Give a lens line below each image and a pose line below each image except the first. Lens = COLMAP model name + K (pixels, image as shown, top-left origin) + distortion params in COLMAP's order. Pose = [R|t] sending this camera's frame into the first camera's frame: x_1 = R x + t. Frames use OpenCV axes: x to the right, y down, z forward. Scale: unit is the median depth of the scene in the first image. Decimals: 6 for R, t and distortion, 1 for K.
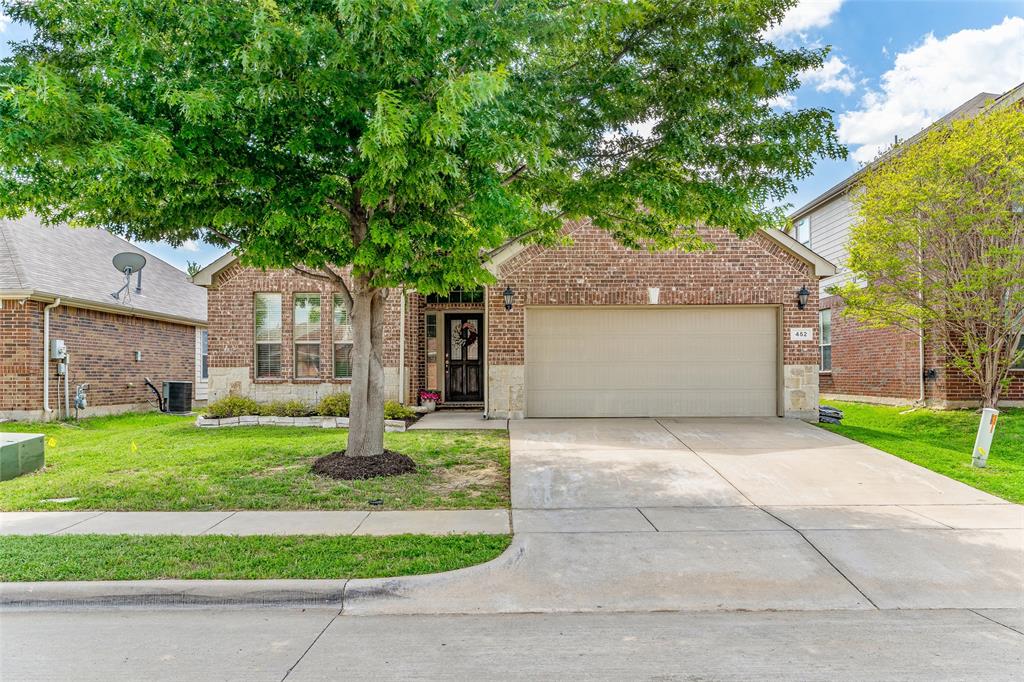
lens RADIAL K [[804.6, 0, 511.1], [0, 804.6, 338.4], [0, 0, 1]] dist [0.004342, 0.003729]
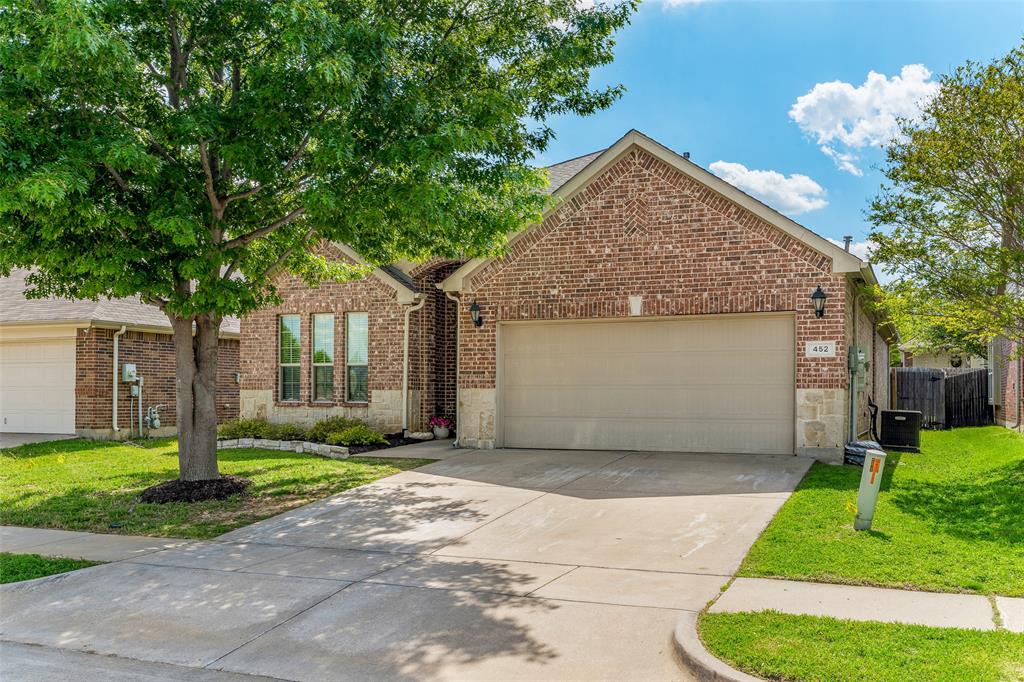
lens RADIAL K [[924.2, 0, 511.5], [0, 924.2, 344.7], [0, 0, 1]] dist [-0.000015, -0.002808]
pose [[0.920381, -0.016739, -0.390664, 0.431991], [0.012788, 0.999837, -0.012713, -0.001867], [0.390814, 0.006705, 0.920445, 0.066264]]
